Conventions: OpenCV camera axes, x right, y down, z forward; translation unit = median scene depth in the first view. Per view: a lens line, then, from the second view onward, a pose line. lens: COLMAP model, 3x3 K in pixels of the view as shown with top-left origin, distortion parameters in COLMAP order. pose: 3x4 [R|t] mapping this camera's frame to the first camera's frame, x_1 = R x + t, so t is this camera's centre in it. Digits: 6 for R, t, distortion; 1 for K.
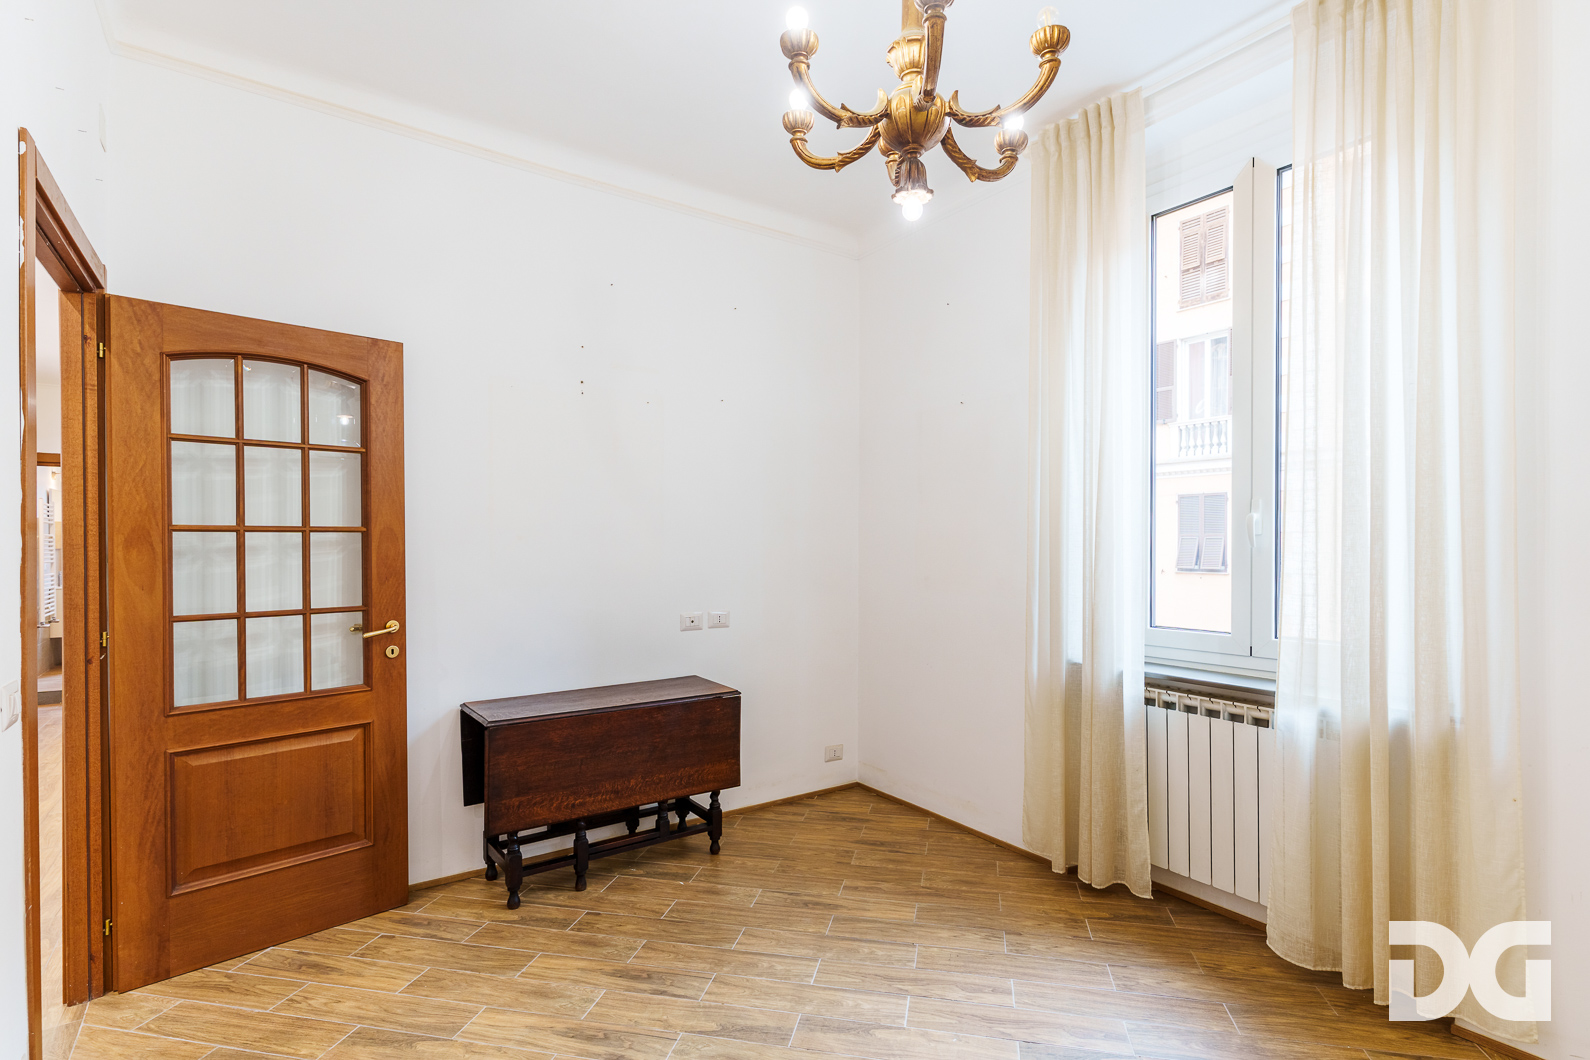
lens RADIAL K [[782.6, 0, 816.0], [0, 782.6, 549.6], [0, 0, 1]] dist [0.002221, 0.000338]
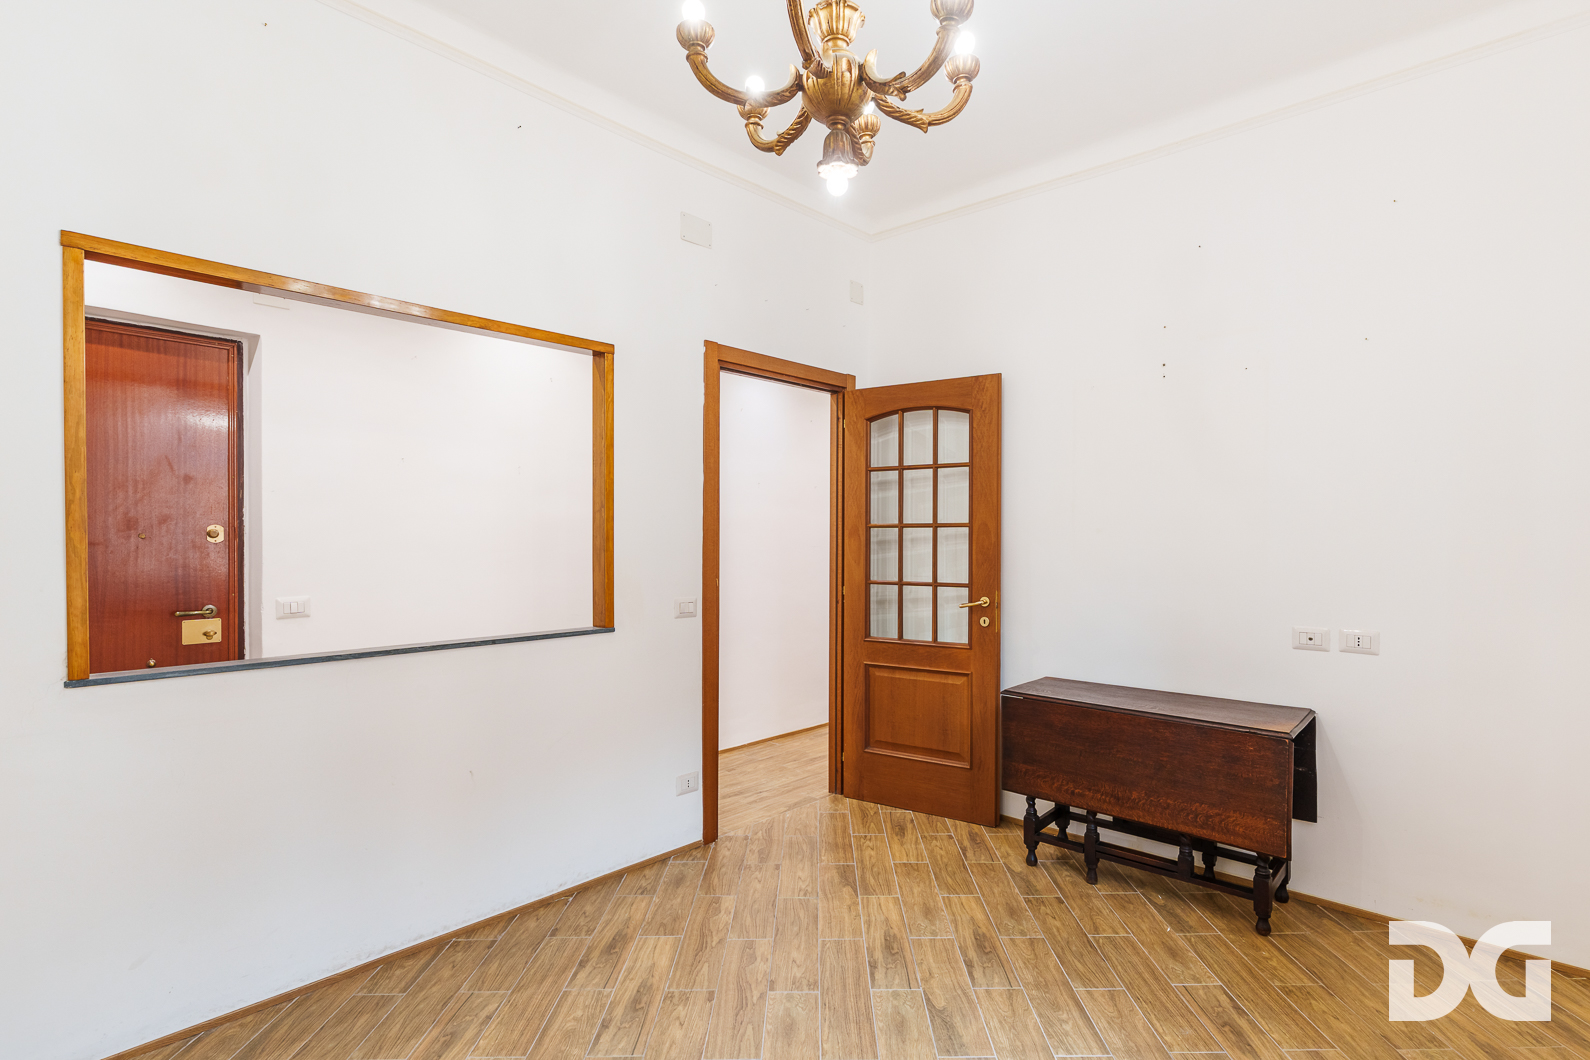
lens RADIAL K [[782.6, 0, 816.0], [0, 782.6, 549.6], [0, 0, 1]] dist [0.002221, 0.000338]
pose [[0.211560, 0.018088, -0.977198, 0.649065], [-0.011073, 0.999809, 0.016109, -0.002766], [0.977302, 0.007412, 0.211720, 0.483895]]
